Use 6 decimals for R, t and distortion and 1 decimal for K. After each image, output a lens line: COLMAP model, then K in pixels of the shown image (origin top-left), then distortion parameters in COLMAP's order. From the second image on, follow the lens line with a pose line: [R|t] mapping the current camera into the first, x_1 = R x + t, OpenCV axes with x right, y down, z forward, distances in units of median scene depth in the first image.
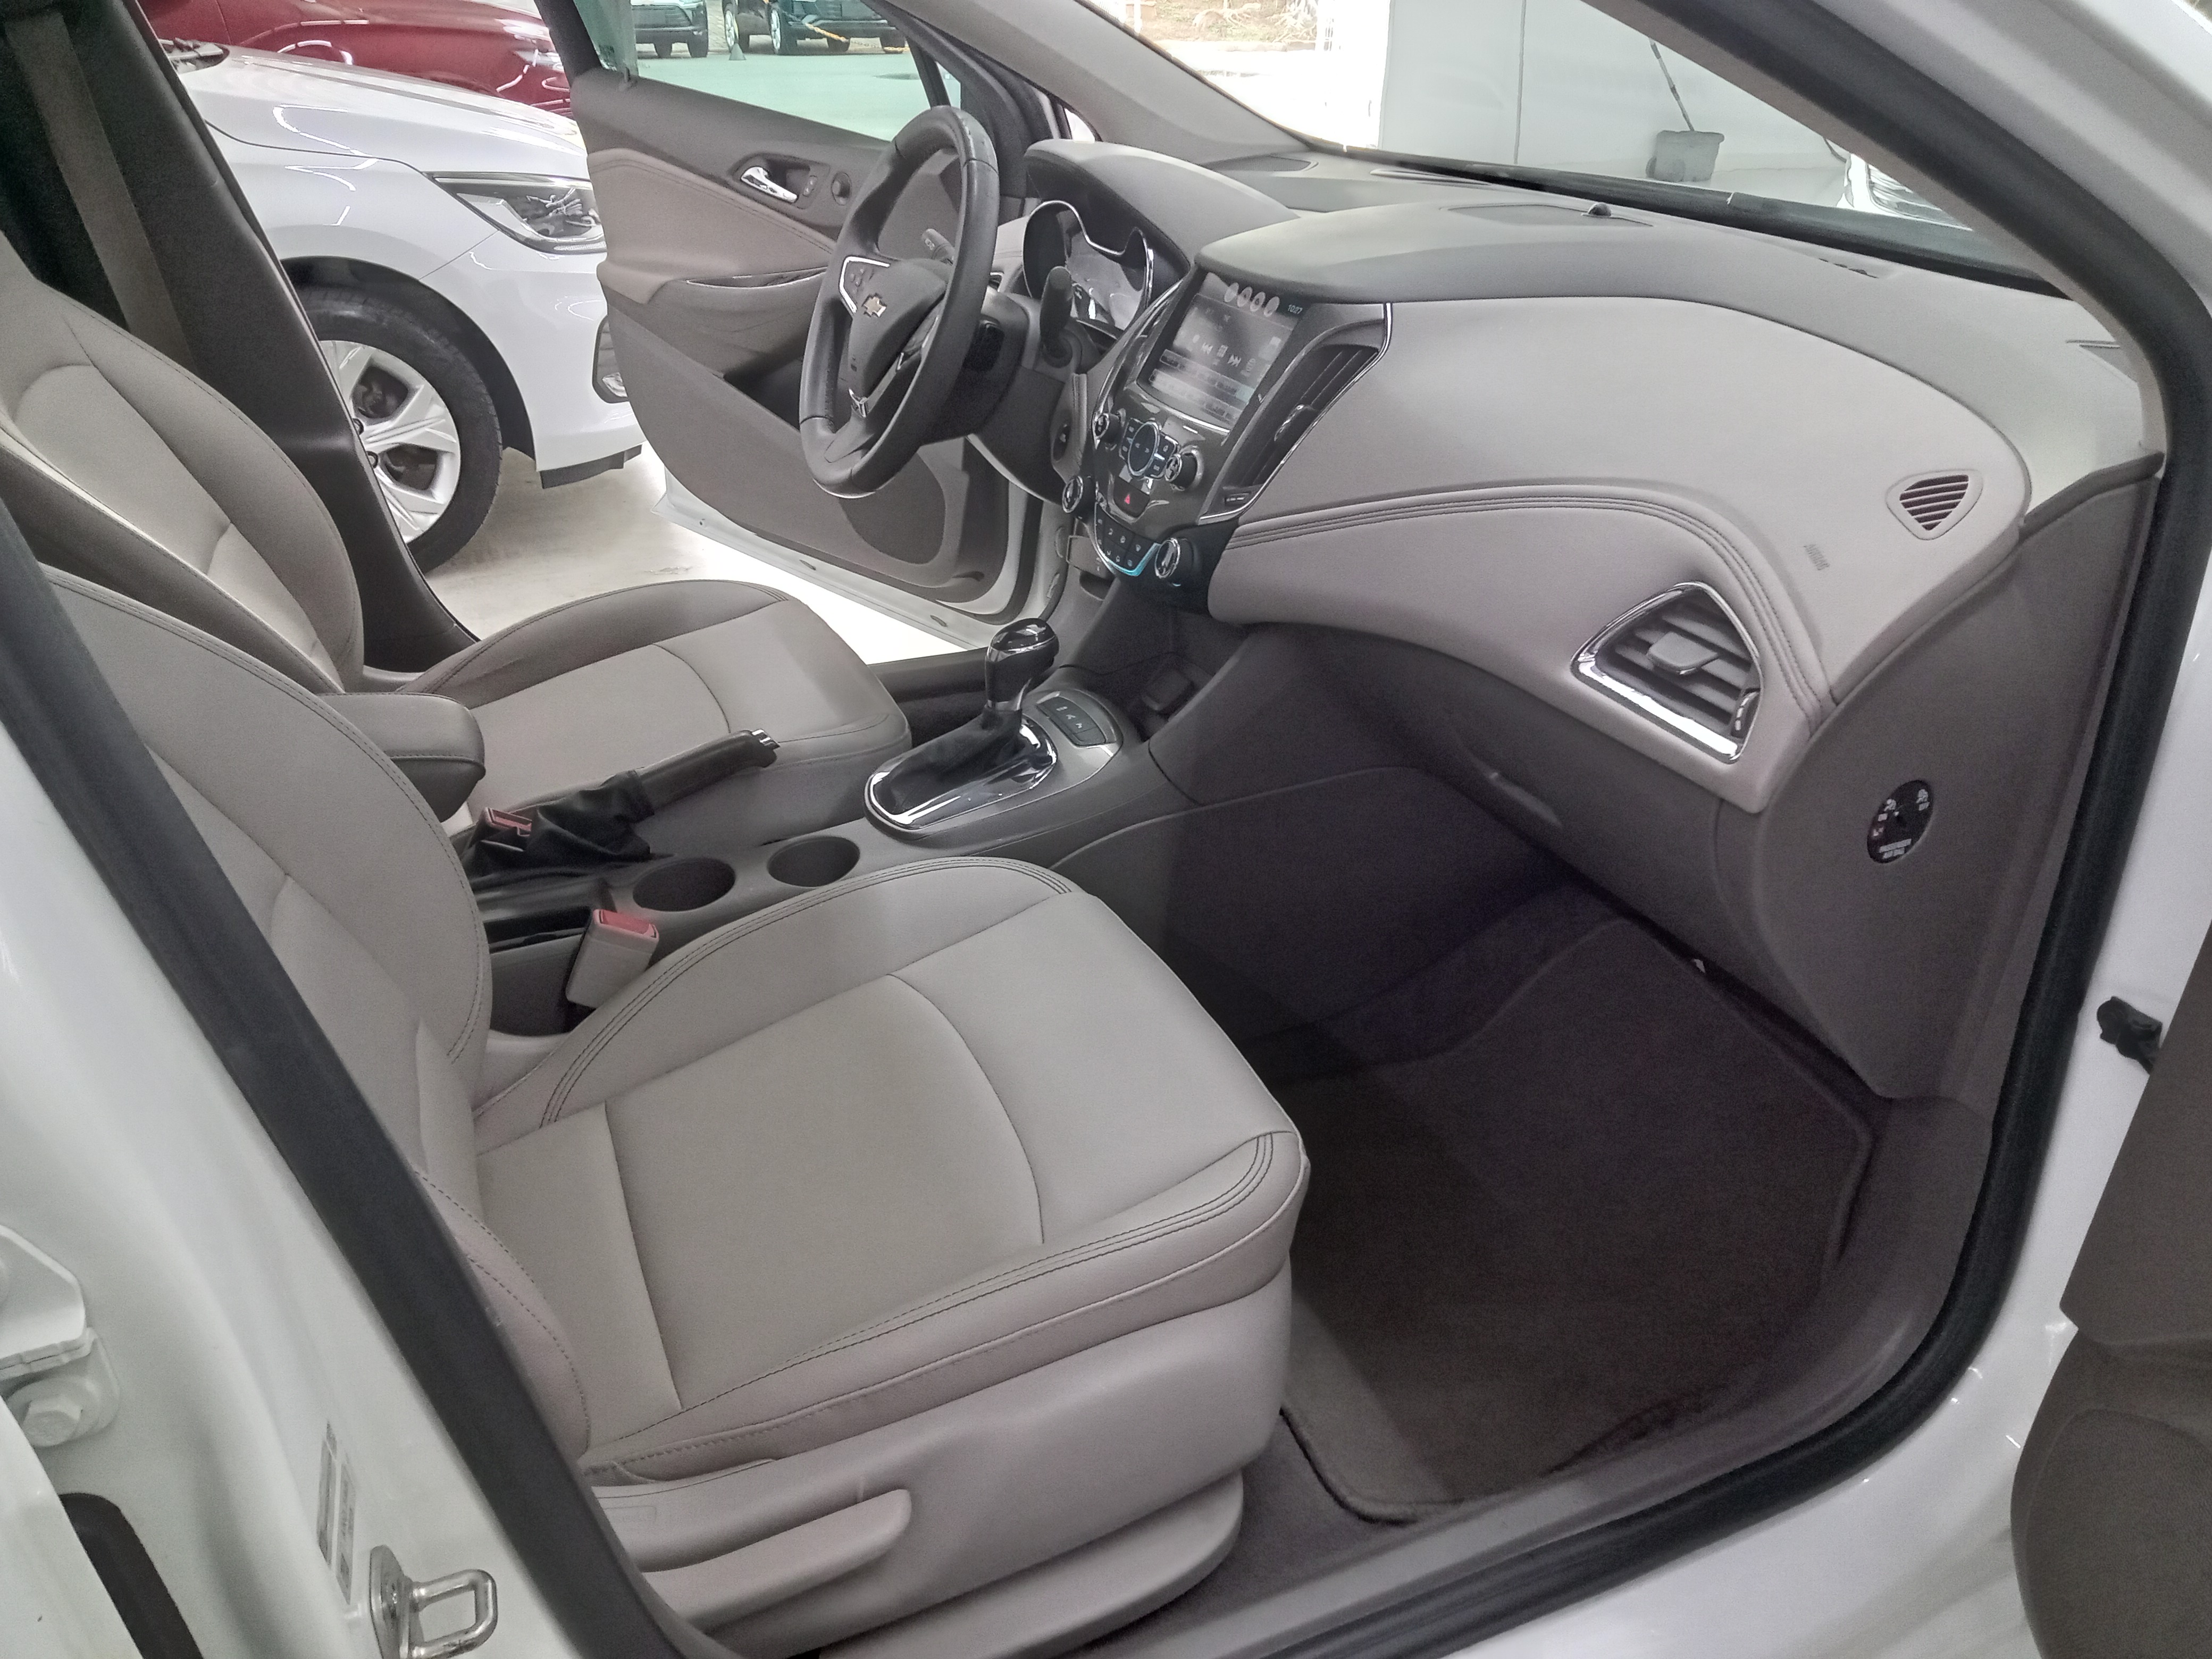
lens RADIAL K [[1649.9, 0, 1106.0], [0, 1649.9, 829.5], [0, 0, 1]] dist [0.074202, -0.106851]
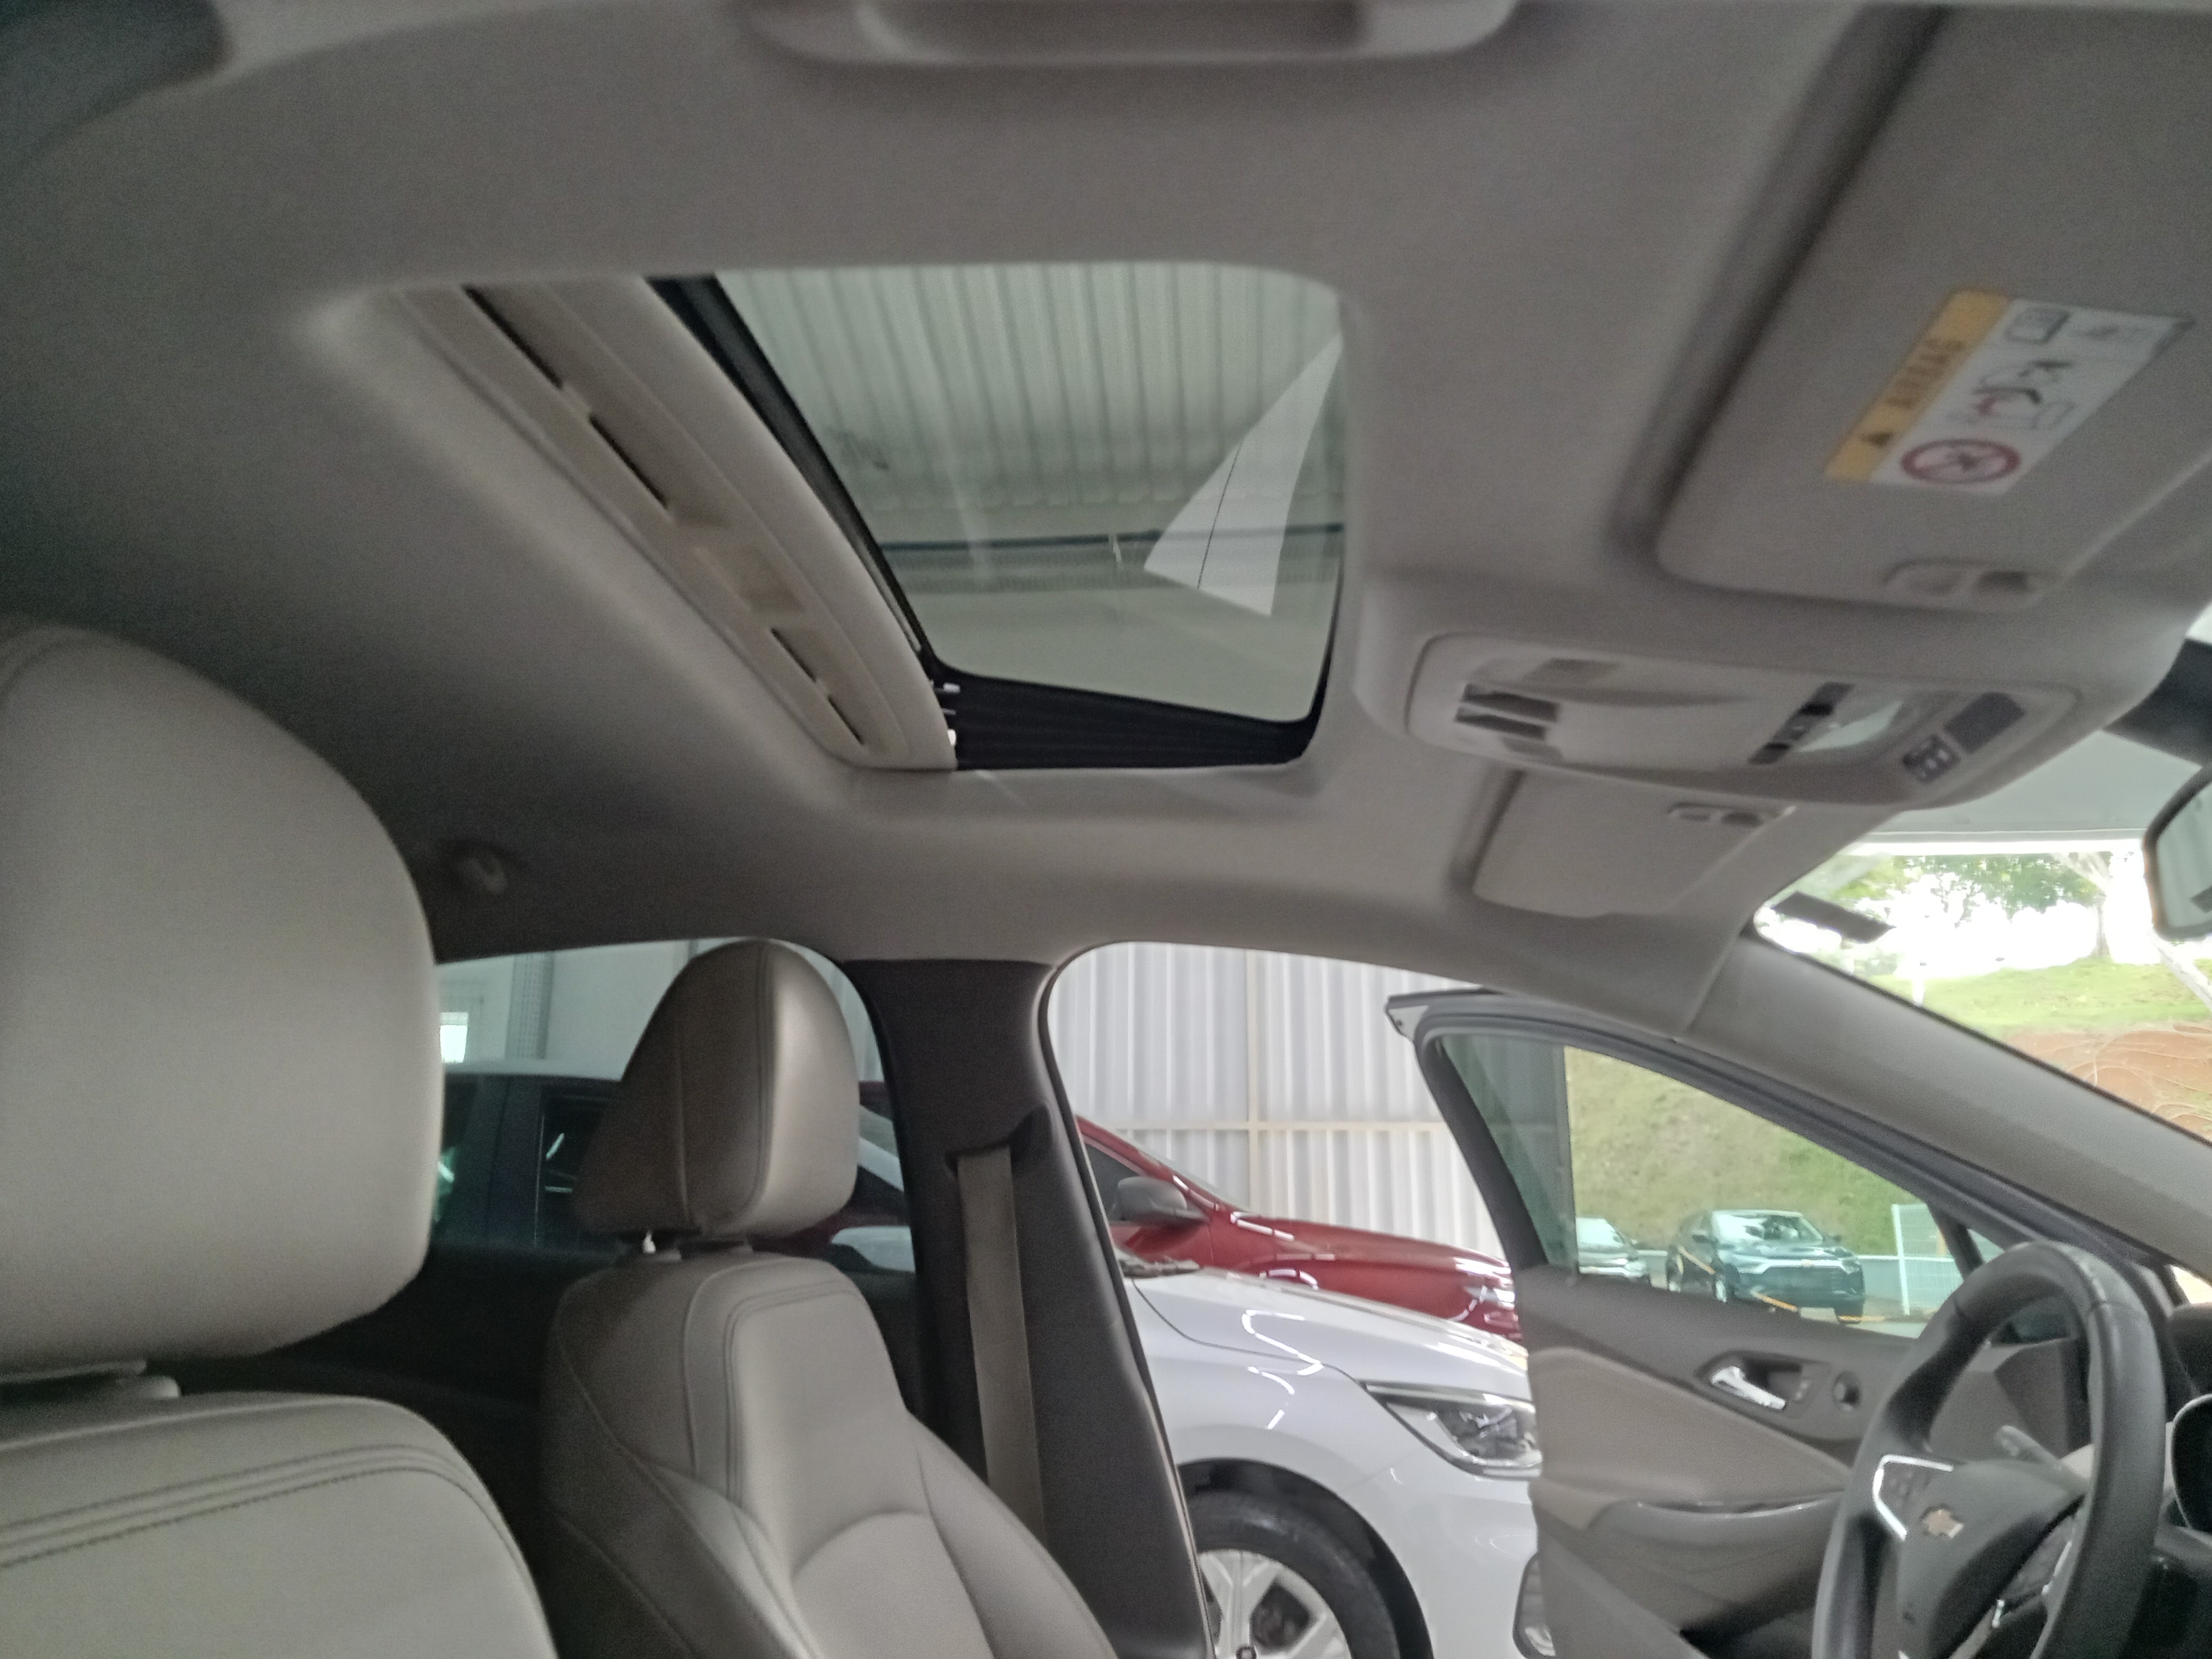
lens RADIAL K [[1620.6, 0, 1106.0], [0, 1620.6, 829.5], [0, 0, 1]] dist [0.073746, -0.080104]
pose [[0.868021, -0.125815, -0.480323, -0.040509], [-0.226942, 0.759880, -0.609163, -0.026306], [0.441630, 0.637772, 0.631039, 0.137130]]
